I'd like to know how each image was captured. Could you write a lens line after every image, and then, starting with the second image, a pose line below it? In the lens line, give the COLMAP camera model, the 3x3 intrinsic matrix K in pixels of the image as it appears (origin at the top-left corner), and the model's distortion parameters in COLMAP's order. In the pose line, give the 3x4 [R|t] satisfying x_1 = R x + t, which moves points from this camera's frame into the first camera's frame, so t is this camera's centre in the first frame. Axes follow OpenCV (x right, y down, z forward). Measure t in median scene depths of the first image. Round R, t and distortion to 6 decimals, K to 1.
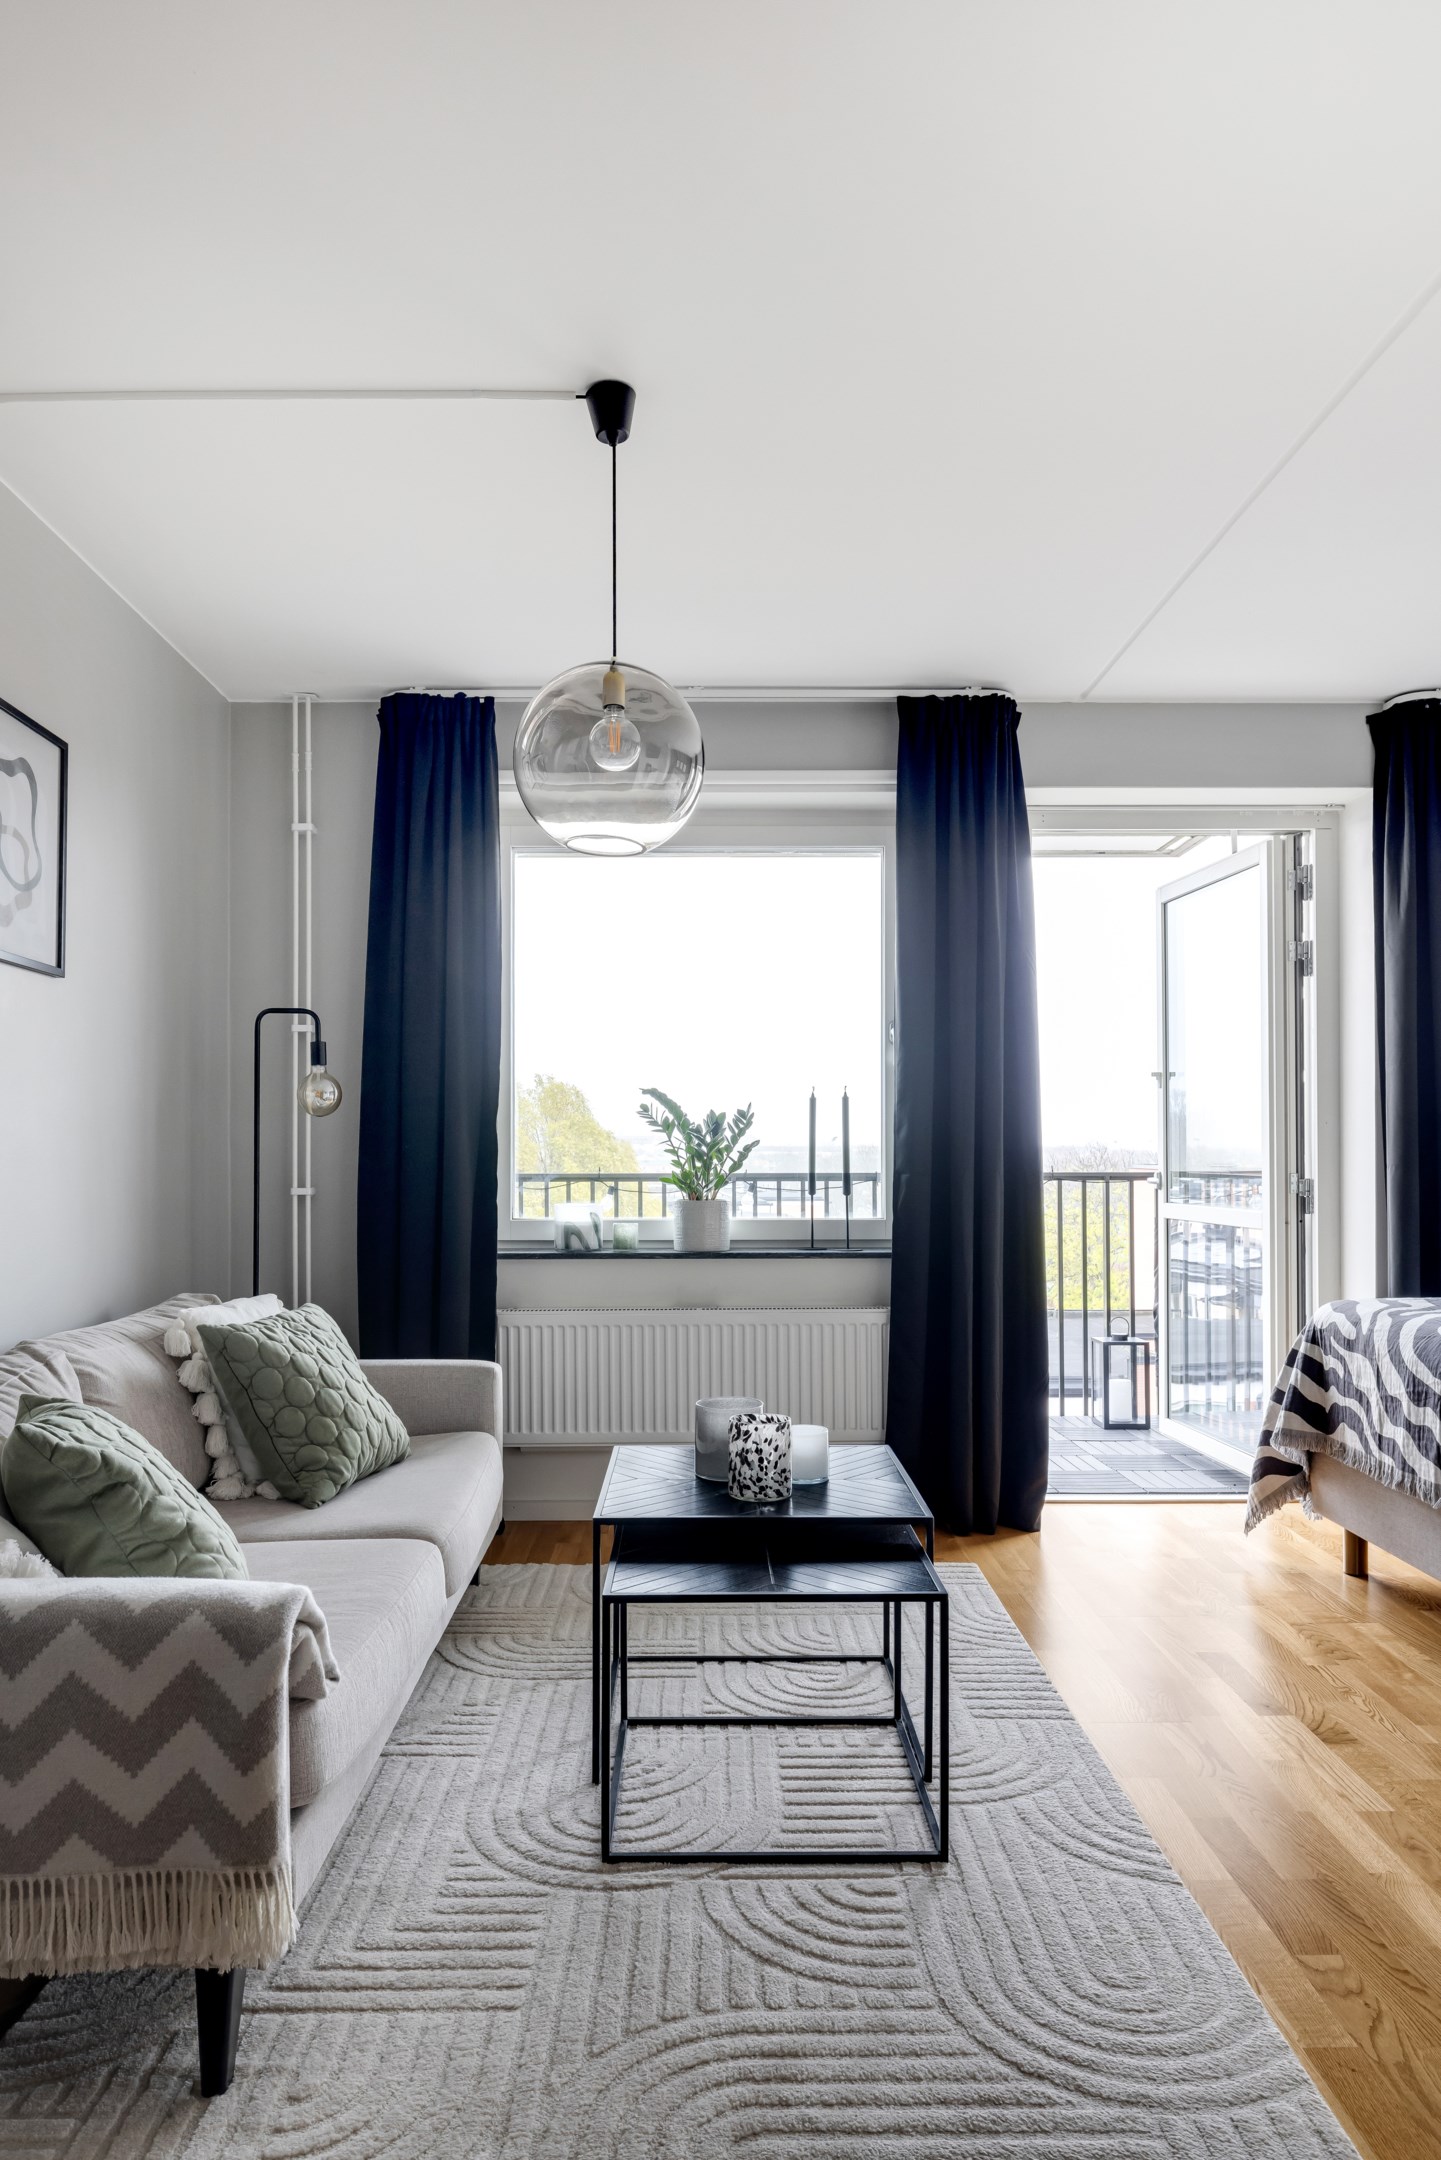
lens RADIAL K [[1418.9, 0, 705.3], [0, 1418.9, 1135.1], [0, 0, 1]] dist [0.006428, -0.006650]
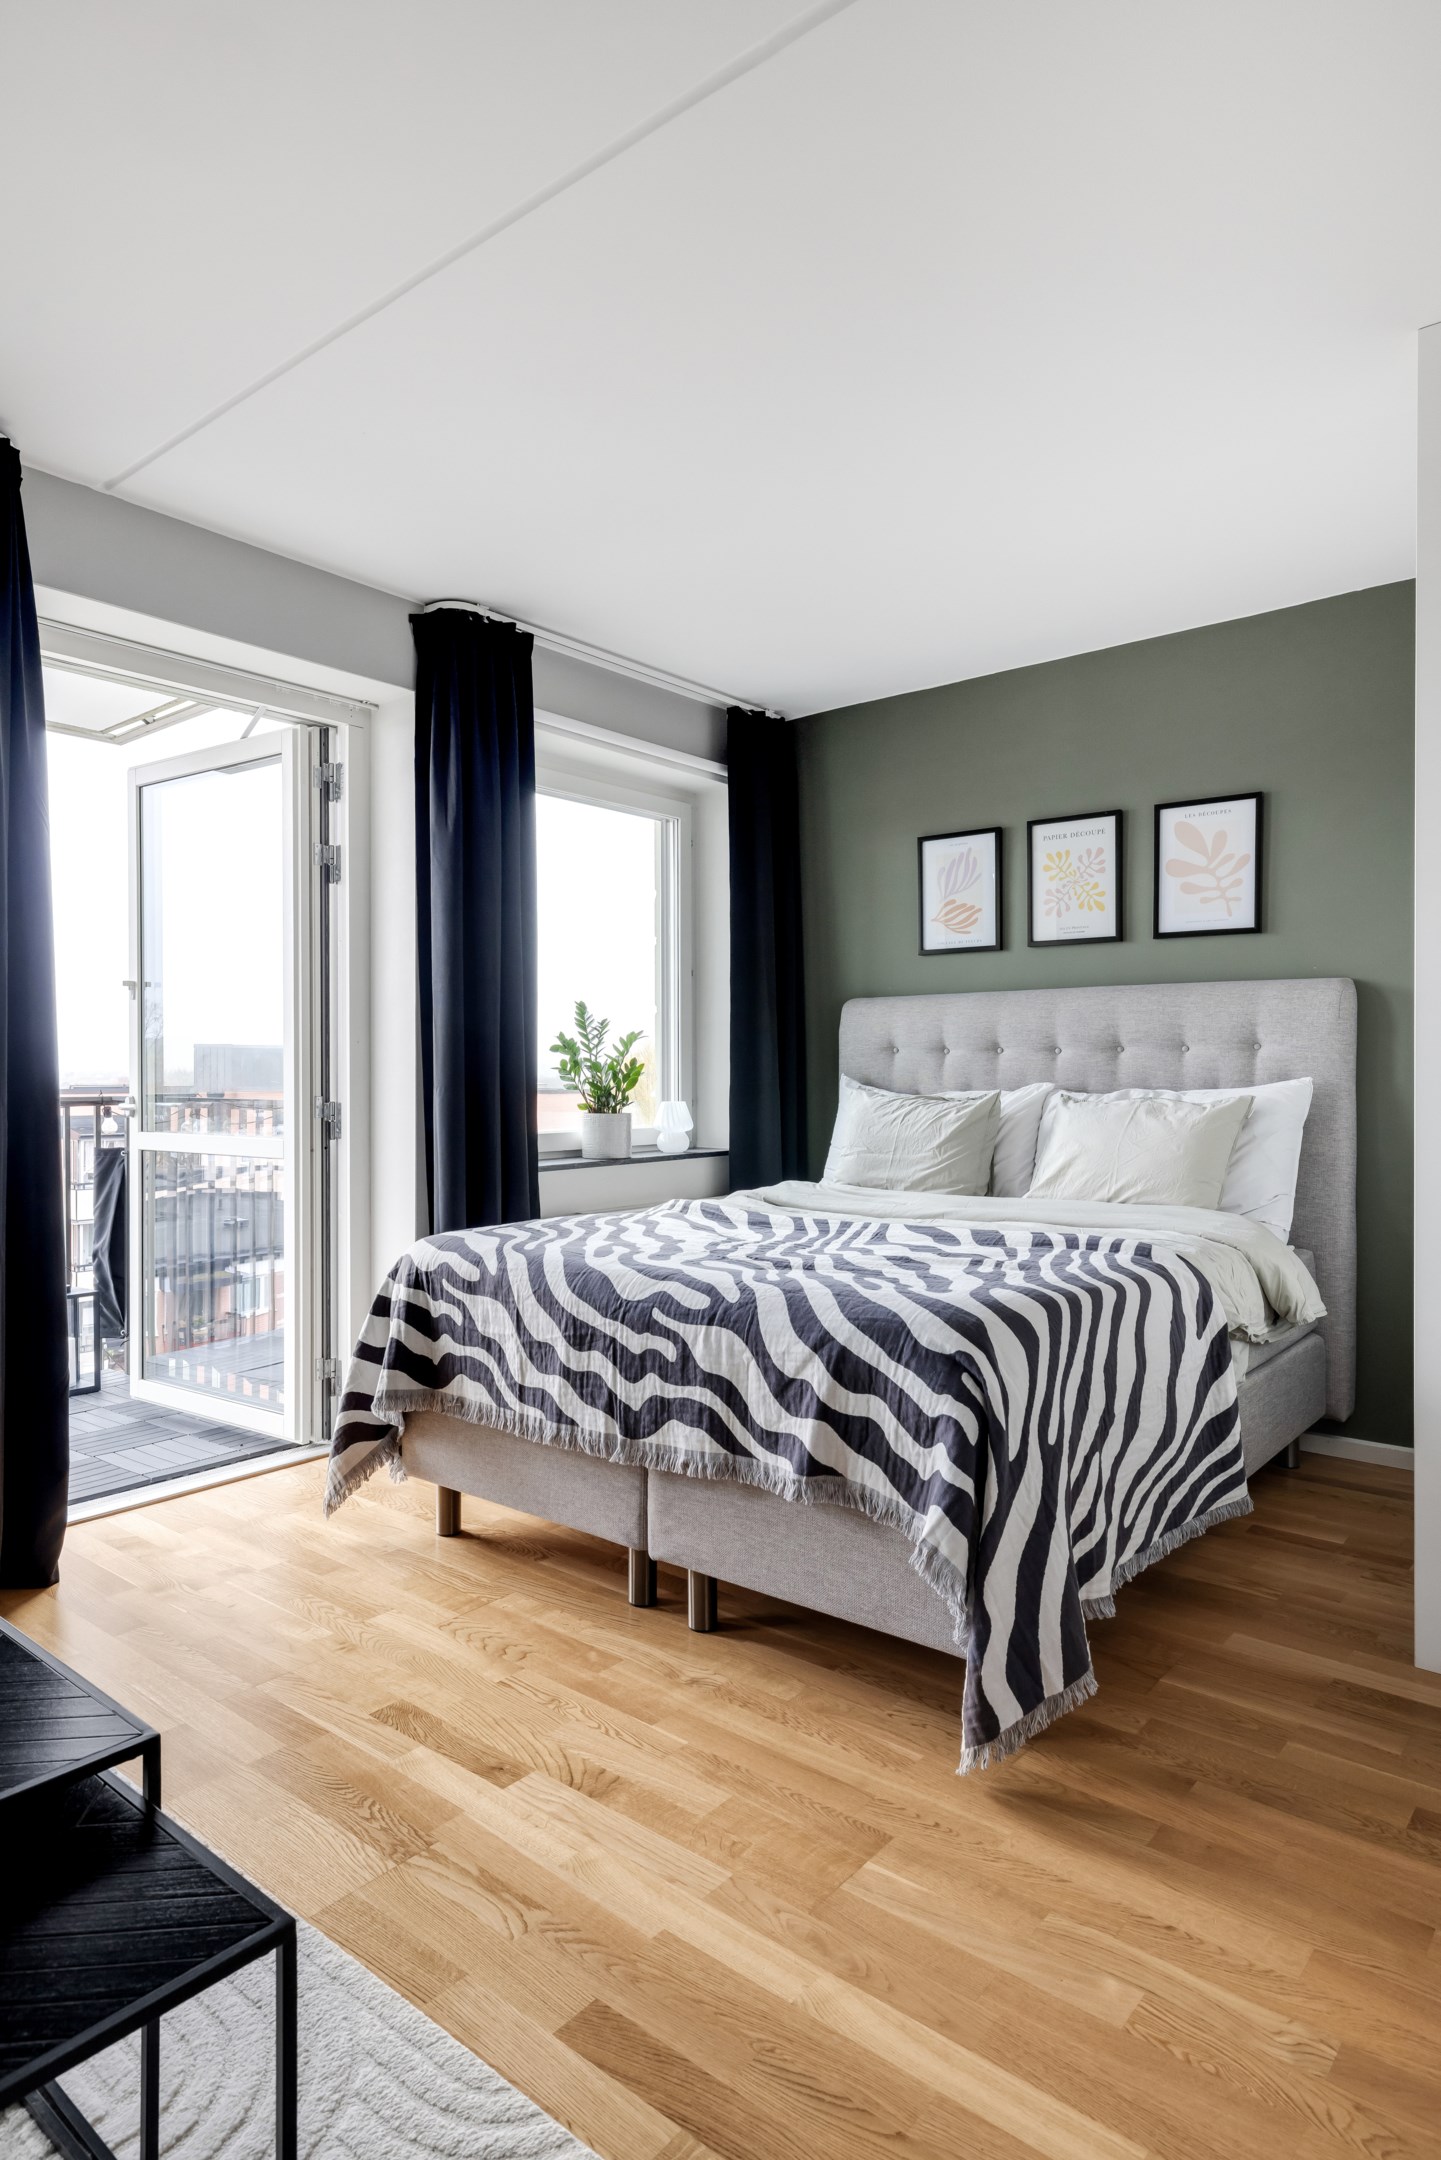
lens RADIAL K [[1243.5, 0, 716.6], [0, 1243.5, 1073.5], [0, 0, 1]] dist [-0.000466, 0.000315]
pose [[0.644696, -0.000237, 0.764439, -0.042796], [-0.008258, 0.999939, 0.007275, 0.005091], [-0.764394, -0.011003, 0.644655, 0.341160]]
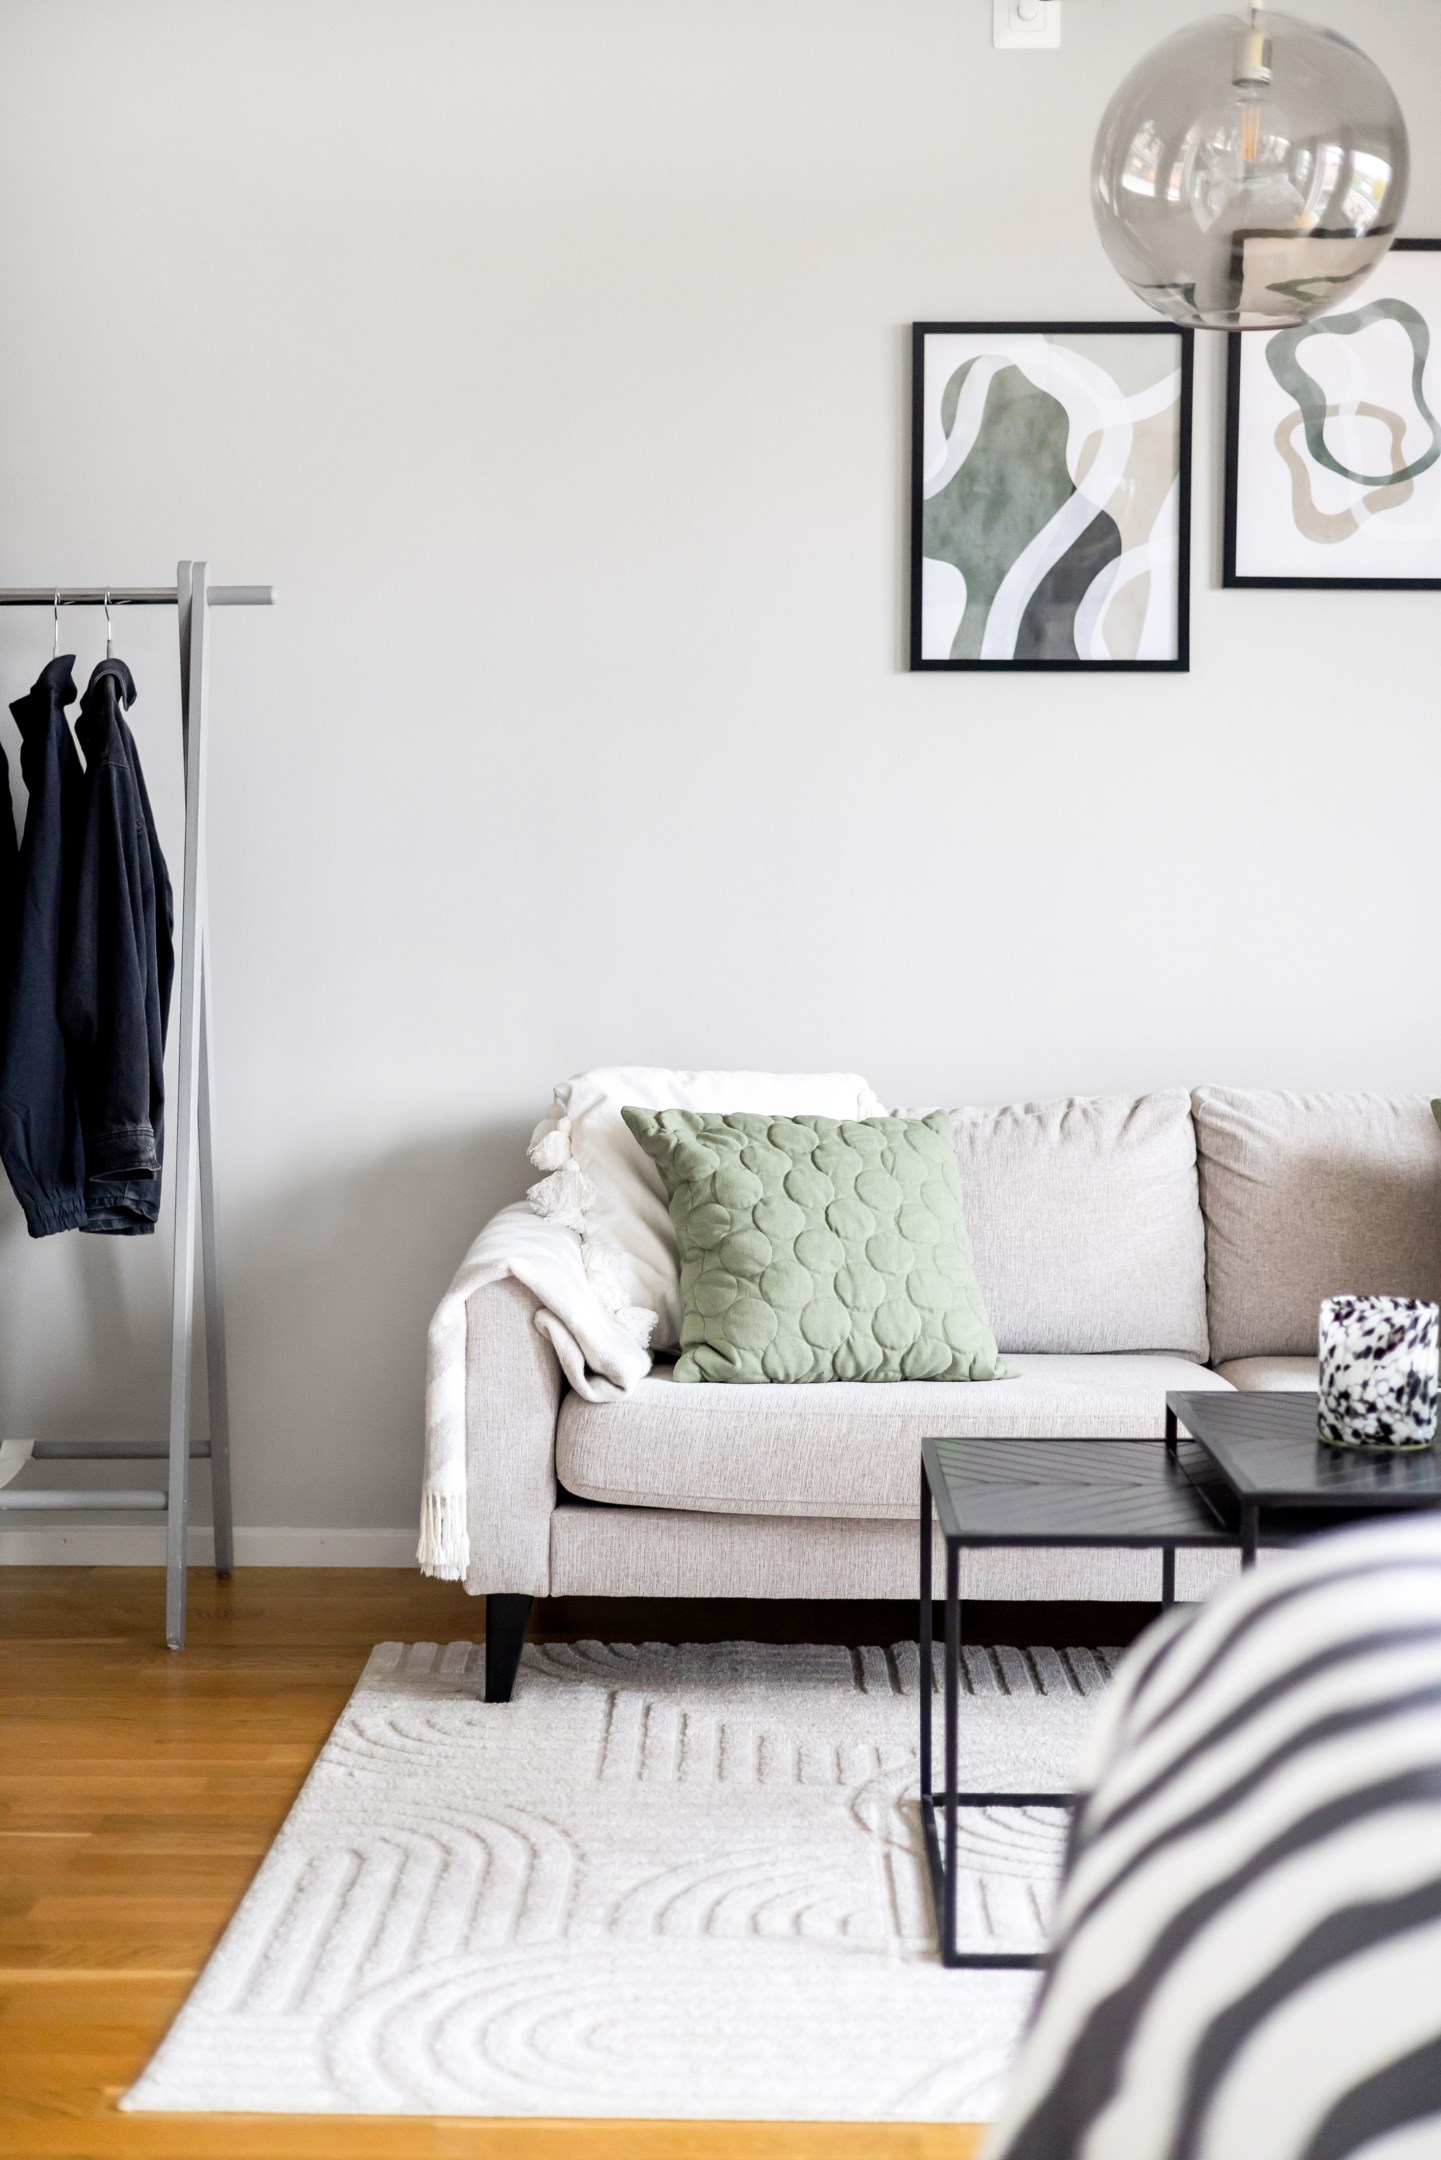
lens RADIAL K [[3047.6, 0, 720.1], [0, 3047.6, 1063.5], [0, 0, 1]] dist [0.009455, 0.000000]
pose [[-0.036776, 0.048147, -0.998163, 0.842863], [0.007508, 0.998824, 0.047903, 0.035003], [0.999295, -0.005733, -0.037094, 0.550576]]
